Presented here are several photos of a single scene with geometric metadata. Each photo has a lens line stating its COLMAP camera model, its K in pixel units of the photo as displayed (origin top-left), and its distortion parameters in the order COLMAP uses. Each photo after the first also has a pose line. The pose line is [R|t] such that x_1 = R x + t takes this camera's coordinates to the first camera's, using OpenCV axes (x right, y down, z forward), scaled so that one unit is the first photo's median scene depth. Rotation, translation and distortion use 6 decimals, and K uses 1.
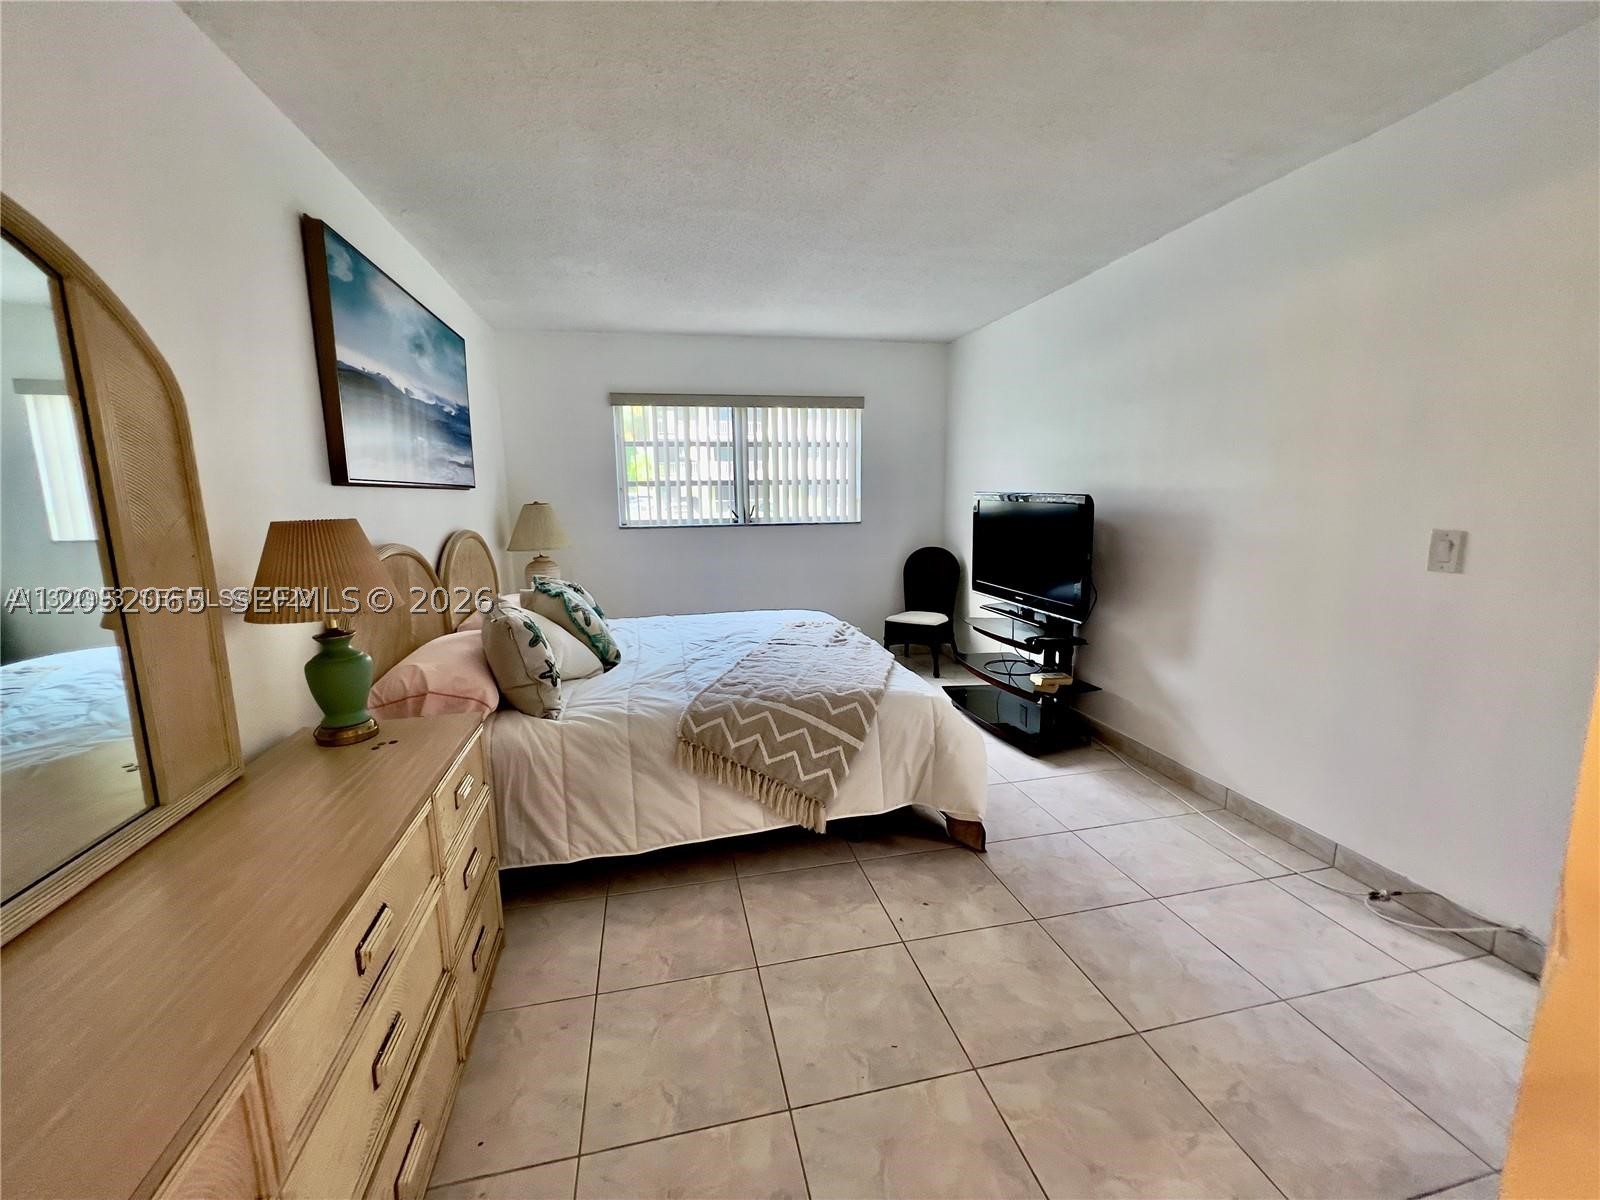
lens RADIAL K [[640.1, 0, 800.0], [0, 640.1, 600.0], [0, 0, 1]] dist [0.000929, -0.000037]
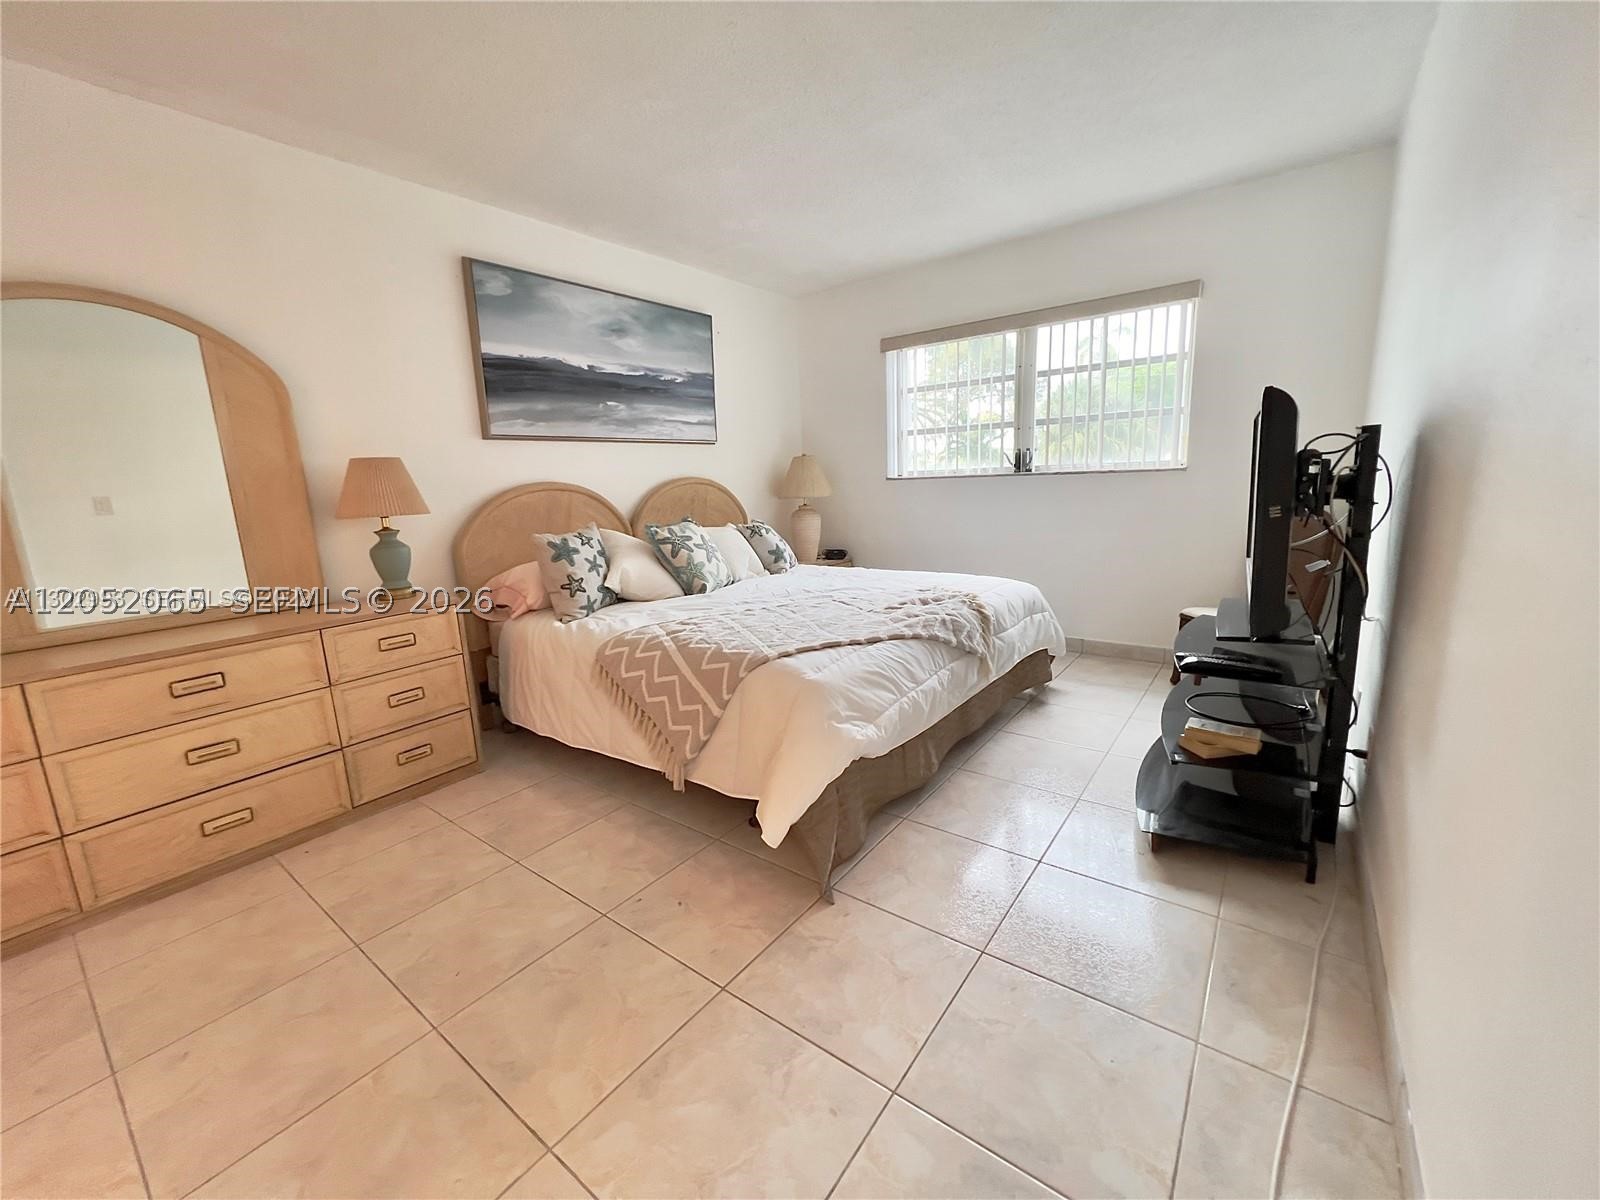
lens RADIAL K [[642.4, 0, 797.4], [0, 642.4, 602.4], [0, 0, 1]] dist [-0.003103, -0.000159]
pose [[0.642936, 0.132010, -0.754458, 0.788582], [-0.092463, 0.991208, 0.094639, -0.010831], [0.760318, 0.008913, 0.649490, 0.507175]]
